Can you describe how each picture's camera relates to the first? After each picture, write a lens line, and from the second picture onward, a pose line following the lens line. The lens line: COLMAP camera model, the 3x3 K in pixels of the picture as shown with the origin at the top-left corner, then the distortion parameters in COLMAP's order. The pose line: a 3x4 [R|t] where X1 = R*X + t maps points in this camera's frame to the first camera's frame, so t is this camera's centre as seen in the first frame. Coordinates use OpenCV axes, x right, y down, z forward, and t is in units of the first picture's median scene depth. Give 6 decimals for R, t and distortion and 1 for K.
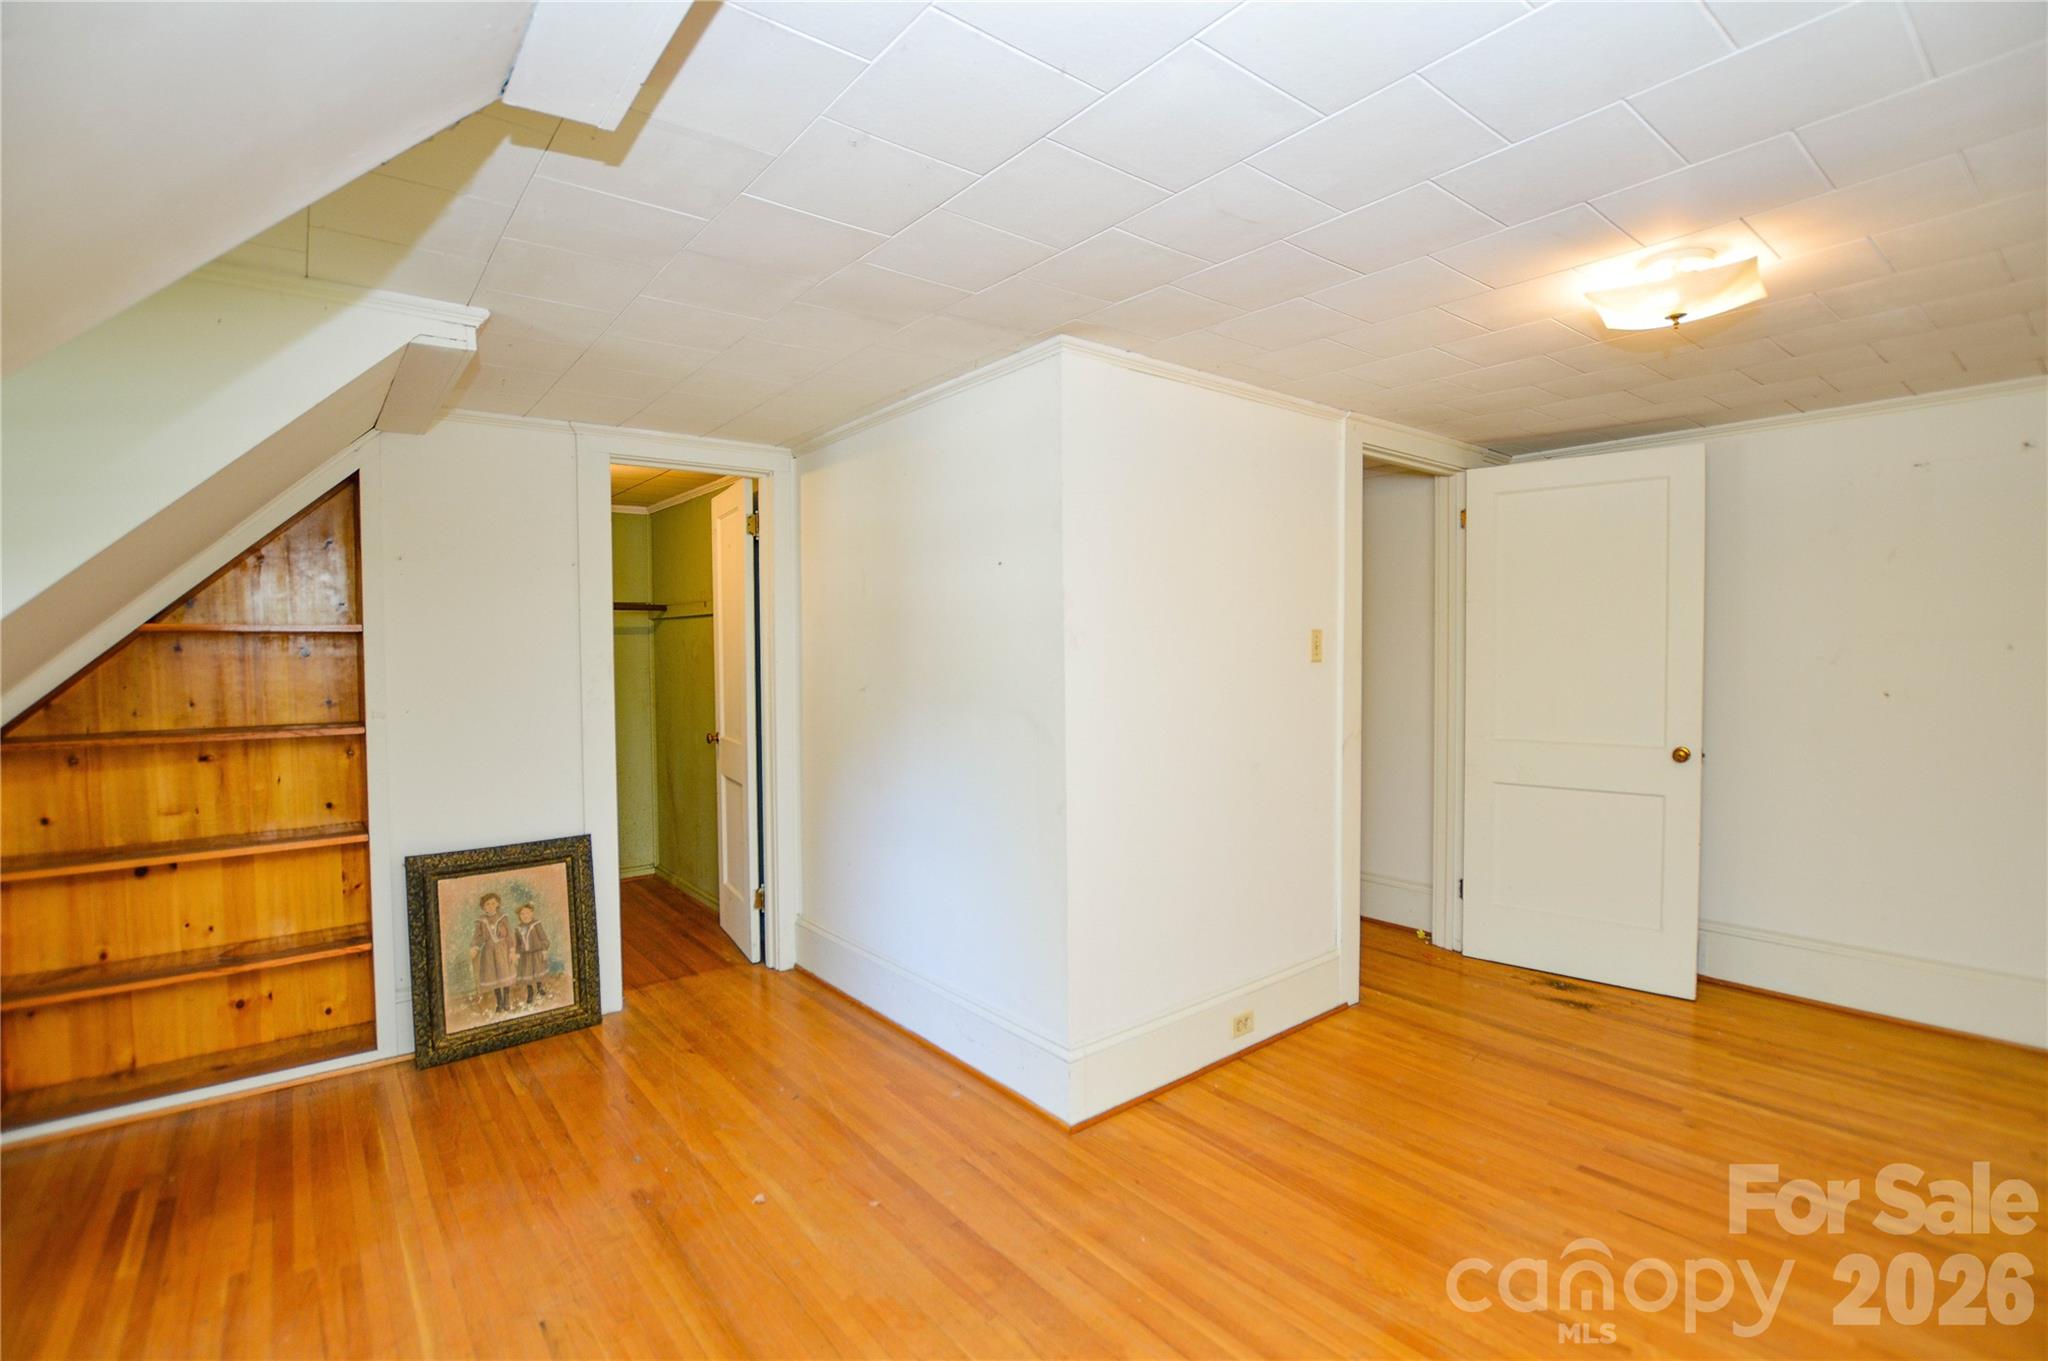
lens RADIAL K [[935.6, 0, 1018.7], [0, 935.6, 682.7], [0, 0, 1]] dist [-0.032040, 0.004206]
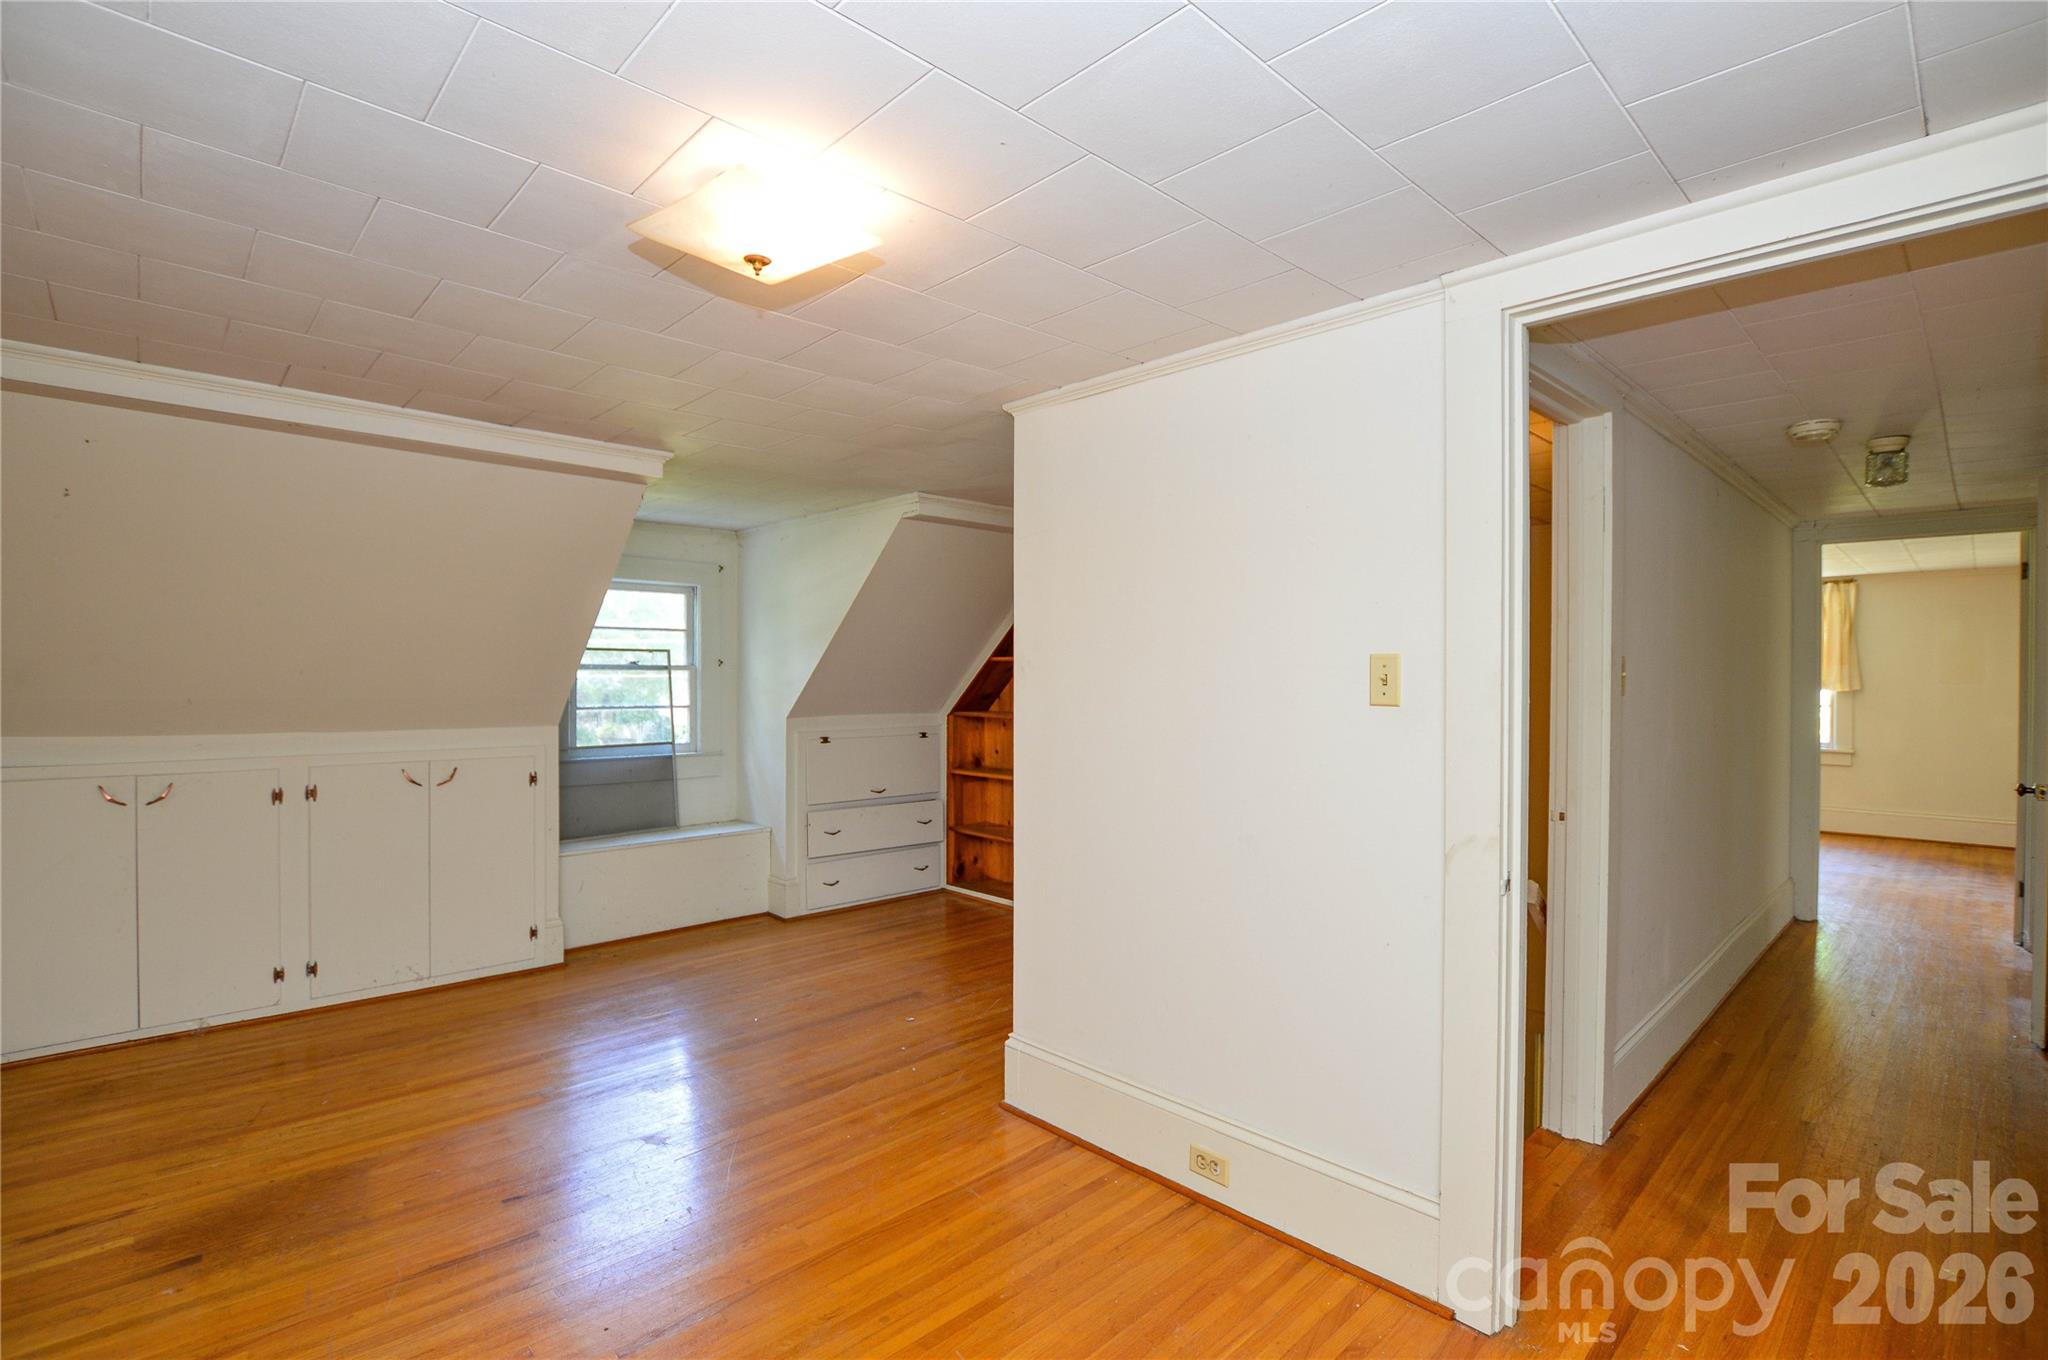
lens RADIAL K [[935.6, 0, 1017.3], [0, 935.6, 678.6], [0, 0, 1]] dist [-0.032040, 0.004206]
pose [[0.085486, 0.013708, -0.996245, 1.122203], [-0.034172, 0.999357, 0.010818, -0.048252], [0.995753, 0.033119, 0.085900, 0.859190]]
